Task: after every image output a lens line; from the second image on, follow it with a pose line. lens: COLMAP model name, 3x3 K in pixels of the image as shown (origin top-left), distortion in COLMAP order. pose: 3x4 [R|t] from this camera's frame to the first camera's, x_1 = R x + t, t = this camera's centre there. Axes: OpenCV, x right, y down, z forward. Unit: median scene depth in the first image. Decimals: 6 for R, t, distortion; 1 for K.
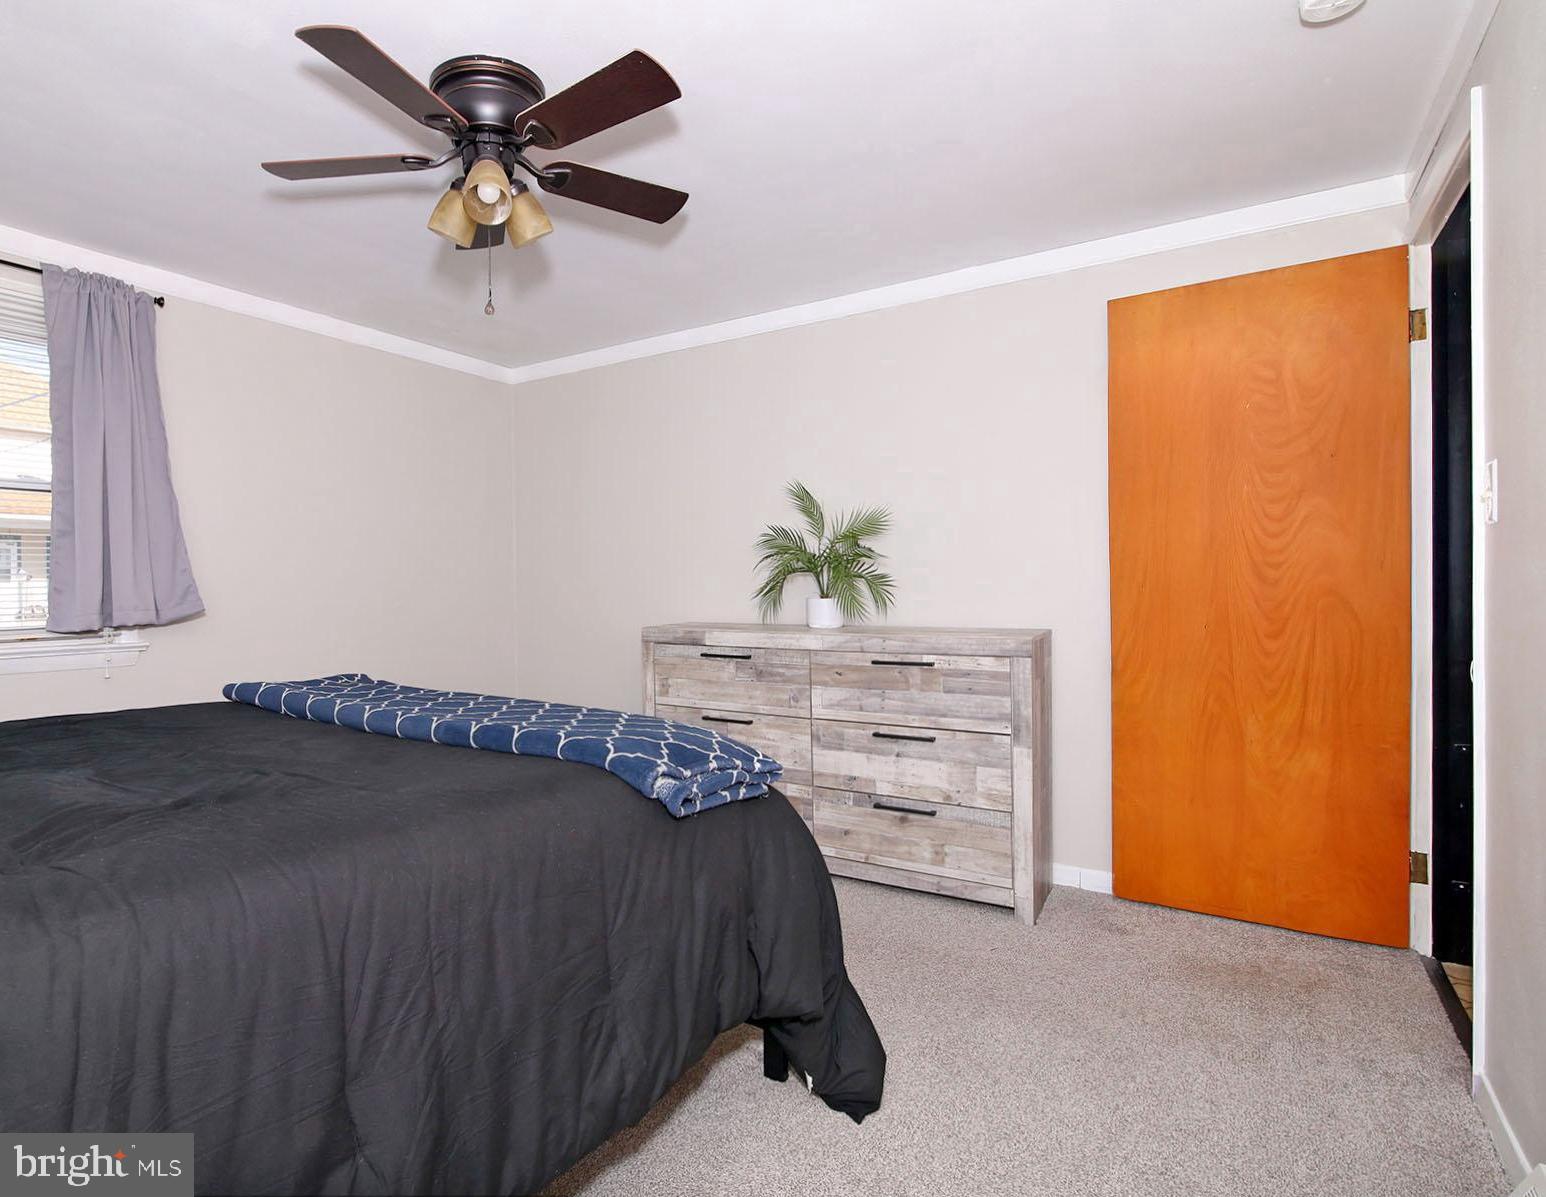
lens RADIAL K [[777.7, 0, 773.0], [0, 777.7, 598.5], [0, 0, 1]] dist [0.051032, -0.000137]
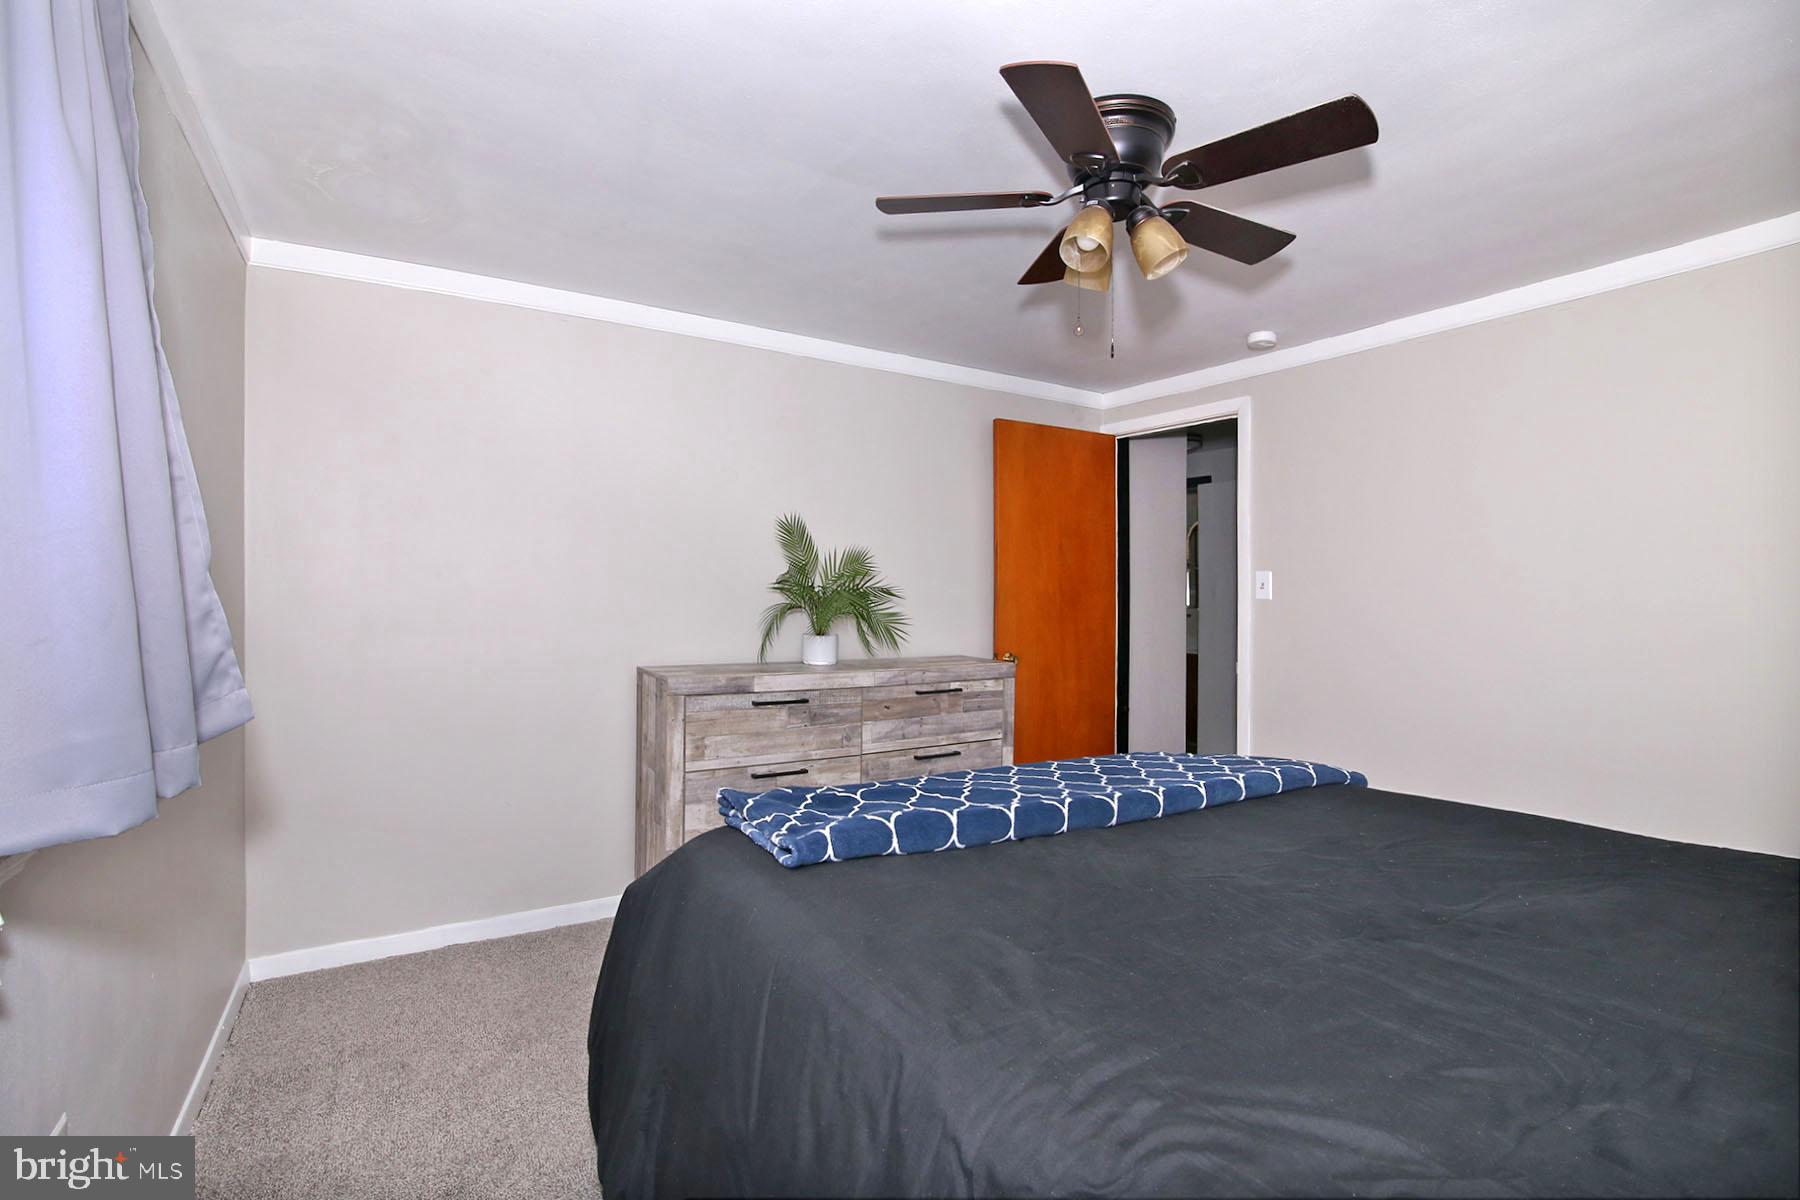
lens RADIAL K [[852.6, 0, 900.0], [0, 852.6, 600.0], [0, 0, 1]] dist [-0.001347, -0.000117]
pose [[0.453397, 0.017324, 0.891140, -0.922266], [0.009101, 0.999669, -0.024065, -0.020406], [-0.891262, 0.019022, 0.453089, 0.448342]]
